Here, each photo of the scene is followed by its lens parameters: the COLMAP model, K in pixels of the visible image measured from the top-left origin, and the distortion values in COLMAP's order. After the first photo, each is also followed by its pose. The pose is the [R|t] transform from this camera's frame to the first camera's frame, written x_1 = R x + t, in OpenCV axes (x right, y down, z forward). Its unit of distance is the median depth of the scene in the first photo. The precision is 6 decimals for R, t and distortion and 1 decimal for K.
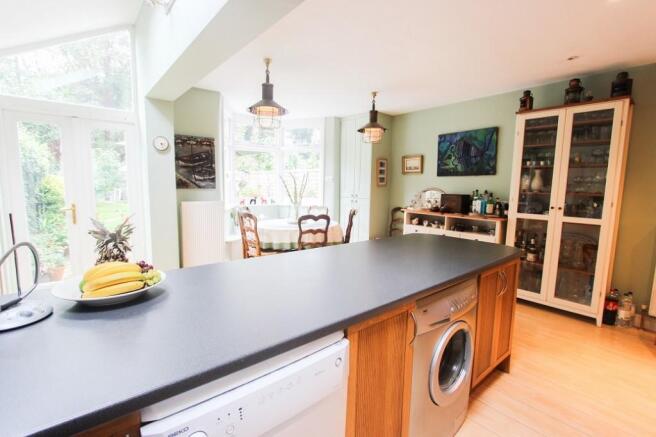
lens RADIAL K [[302.6, 0, 328.0], [0, 302.6, 218.5], [0, 0, 1]] dist [-0.013896, 0.000491]
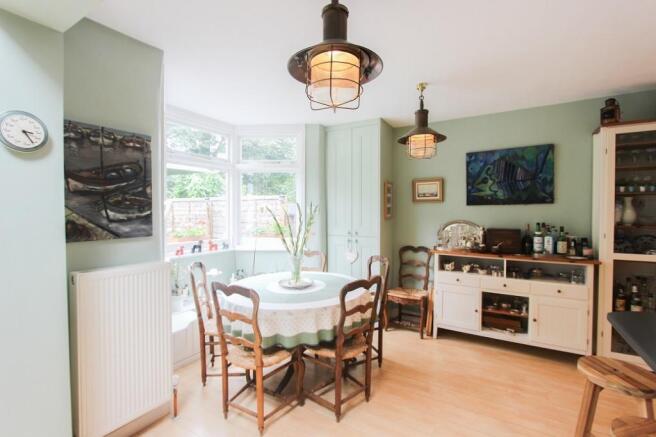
lens RADIAL K [[302.7, 0, 328.0], [0, 302.7, 218.5], [0, 0, 1]] dist [-0.020347, -0.000326]
pose [[0.946672, -0.026201, 0.321132, -0.258863], [0.053727, 0.995570, -0.077157, -0.075317], [-0.317688, 0.090296, 0.943886, 0.442774]]
